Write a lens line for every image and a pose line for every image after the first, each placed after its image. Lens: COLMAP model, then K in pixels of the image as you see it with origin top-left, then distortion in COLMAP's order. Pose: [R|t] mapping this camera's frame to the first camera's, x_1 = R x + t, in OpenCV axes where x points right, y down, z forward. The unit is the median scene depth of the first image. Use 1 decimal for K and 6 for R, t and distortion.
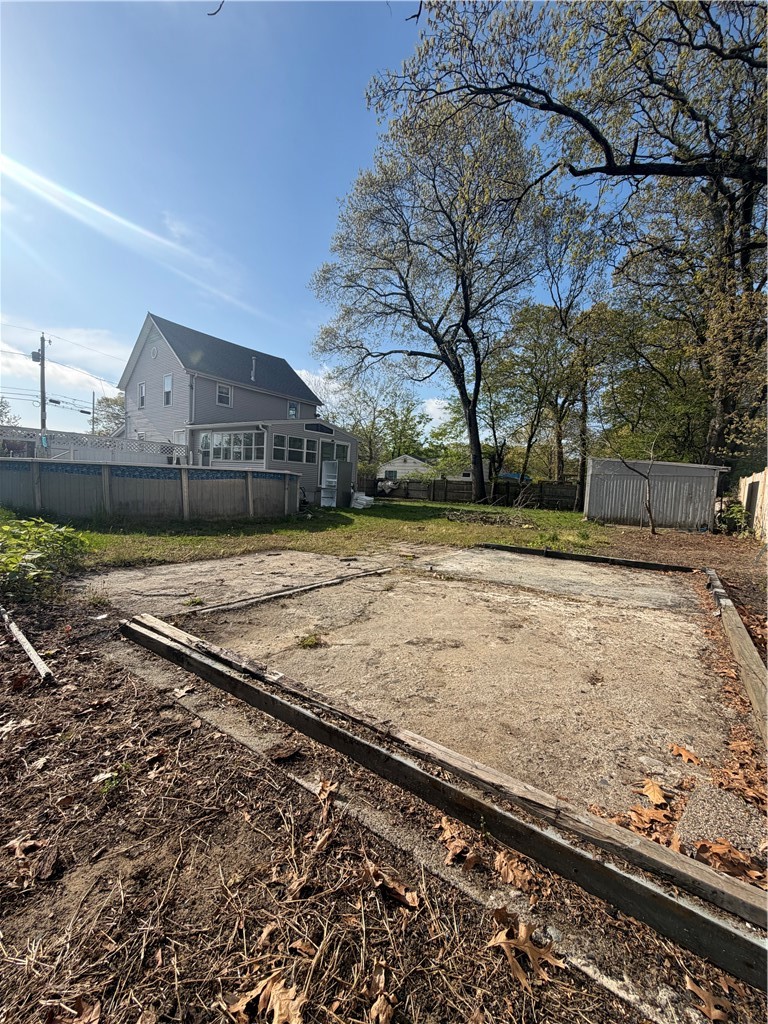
lens RADIAL K [[406.8, 0, 381.0], [0, 406.8, 508.2], [0, 0, 1]] dist [-0.000634, 0.000592]
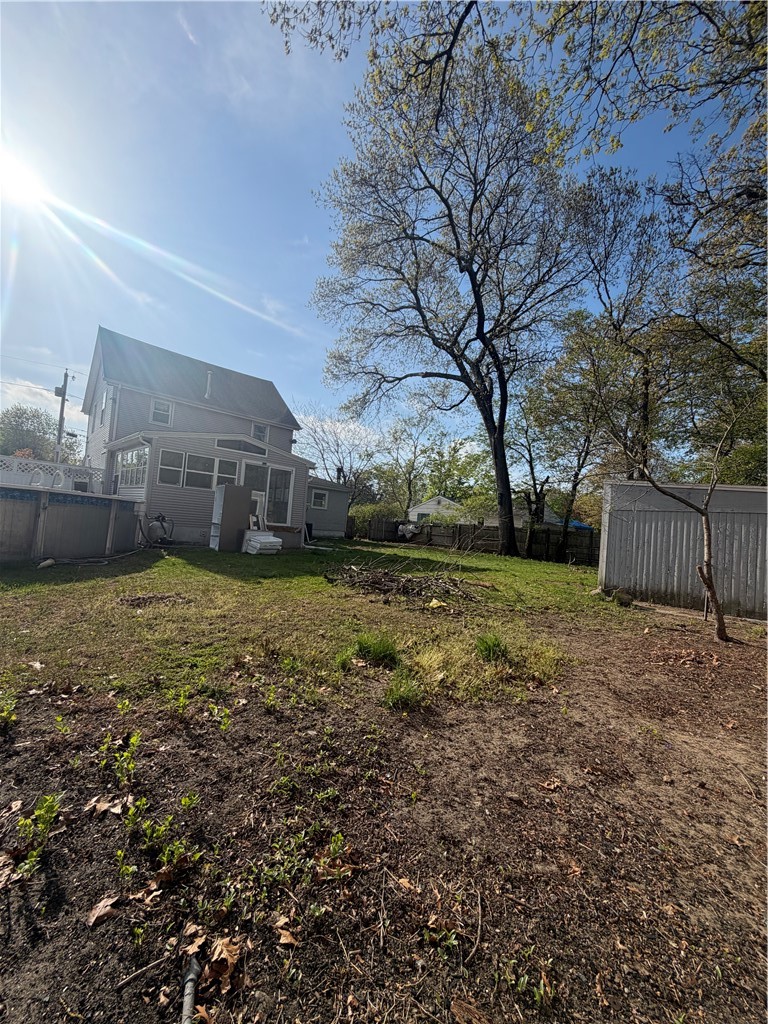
lens RADIAL K [[406.8, 0, 381.0], [0, 406.8, 507.2], [0, 0, 1]] dist [-0.000634, 0.000592]
pose [[0.983433, 0.021799, -0.179959, 0.142748], [-0.042305, 0.992930, -0.110910, -0.005364], [0.176269, 0.116686, 0.977402, 0.181941]]
